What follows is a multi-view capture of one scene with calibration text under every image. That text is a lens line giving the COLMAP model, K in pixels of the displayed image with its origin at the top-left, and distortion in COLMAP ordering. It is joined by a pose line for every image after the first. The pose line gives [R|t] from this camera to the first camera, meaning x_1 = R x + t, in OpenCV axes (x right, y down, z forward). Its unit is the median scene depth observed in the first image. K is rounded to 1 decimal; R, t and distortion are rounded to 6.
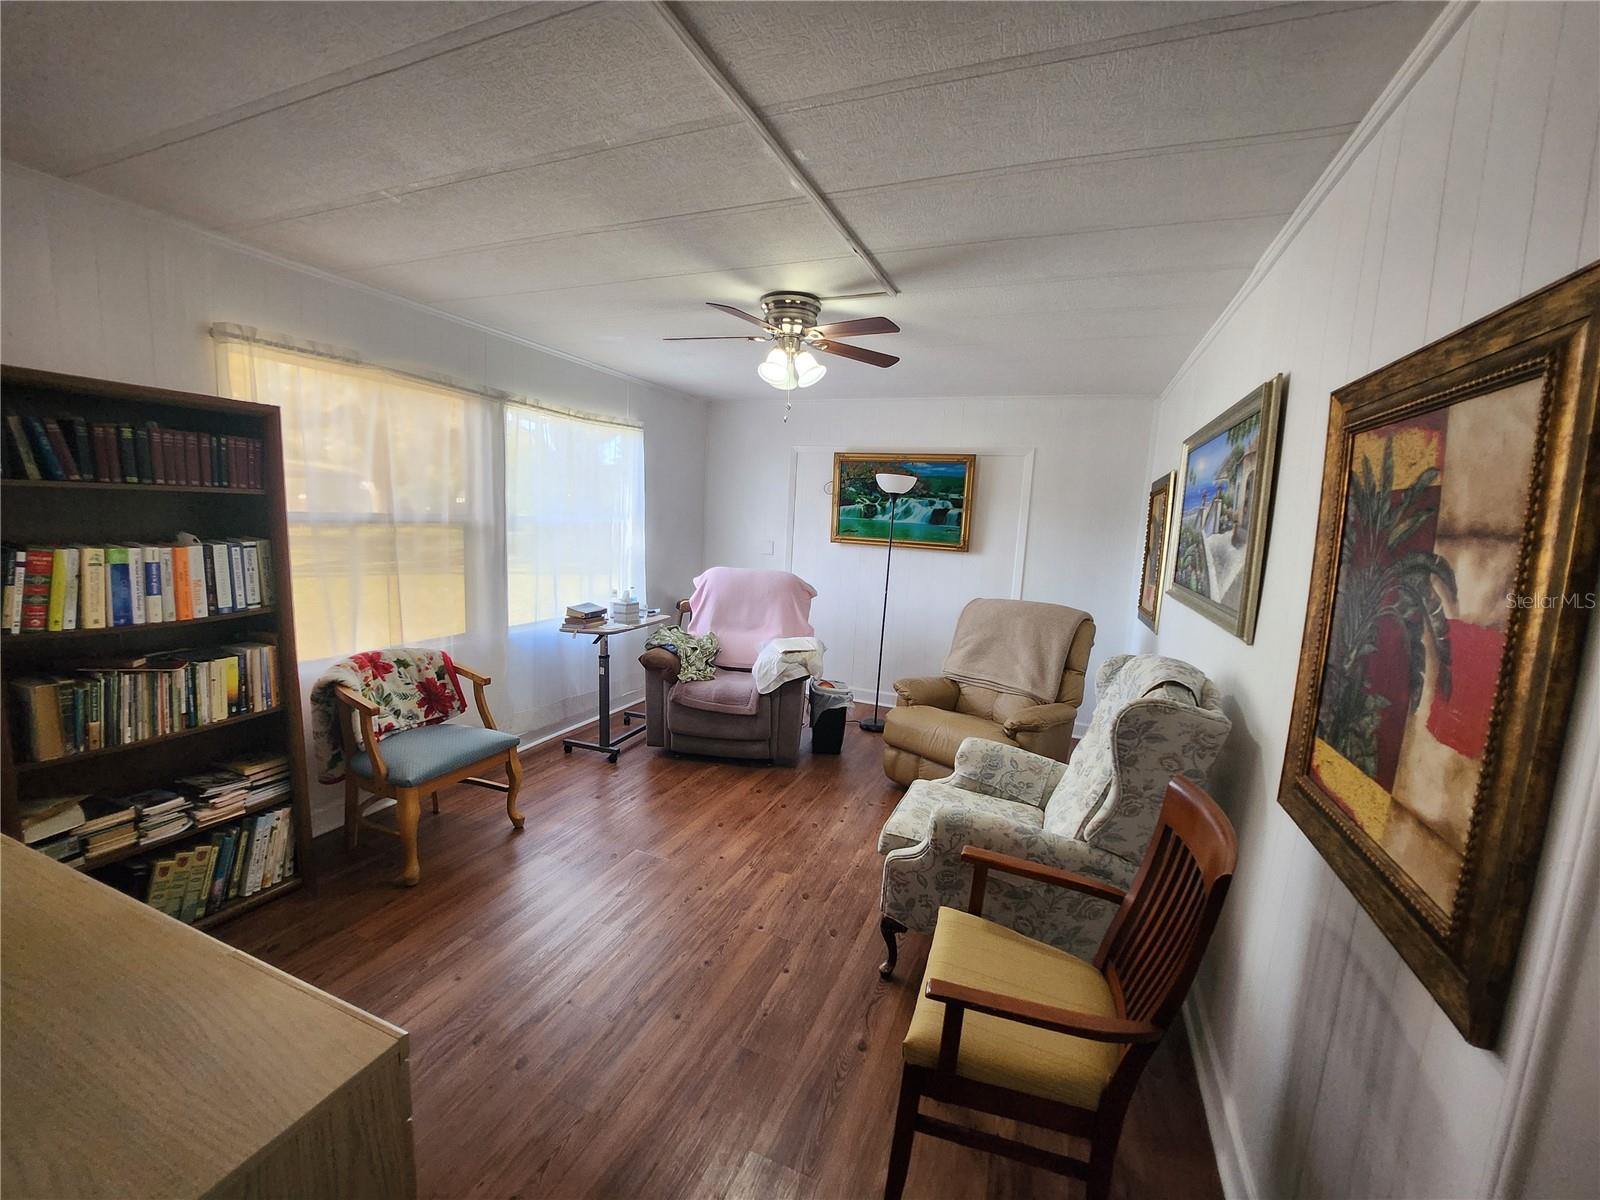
lens RADIAL K [[641.2, 0, 797.0], [0, 641.2, 602.9], [0, 0, 1]] dist [-0.021054, 0.001747]
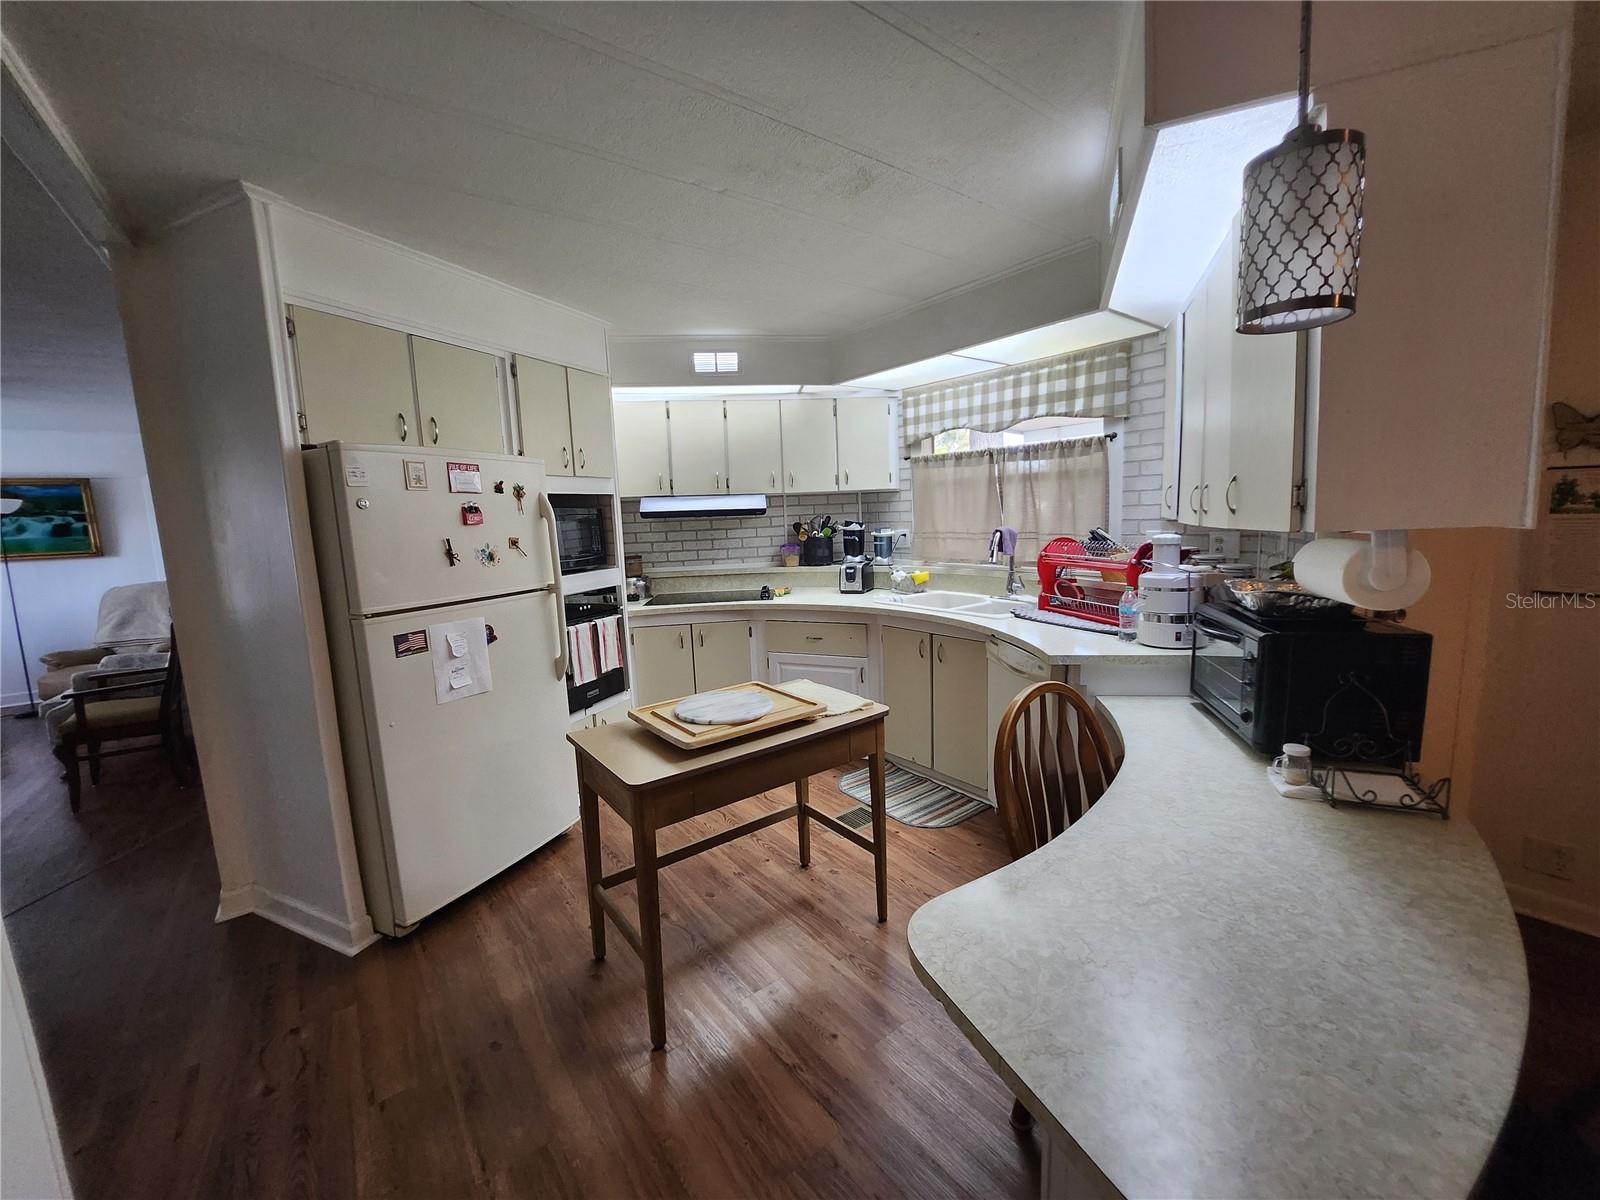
lens RADIAL K [[641.2, 0, 798.3], [0, 641.2, 595.6], [0, 0, 1]] dist [-0.021054, 0.001747]
pose [[0.502195, -0.181803, 0.845427, -0.164113], [0.187437, 0.977293, 0.098820, 0.218431], [-0.844196, 0.108837, 0.524869, -1.307034]]
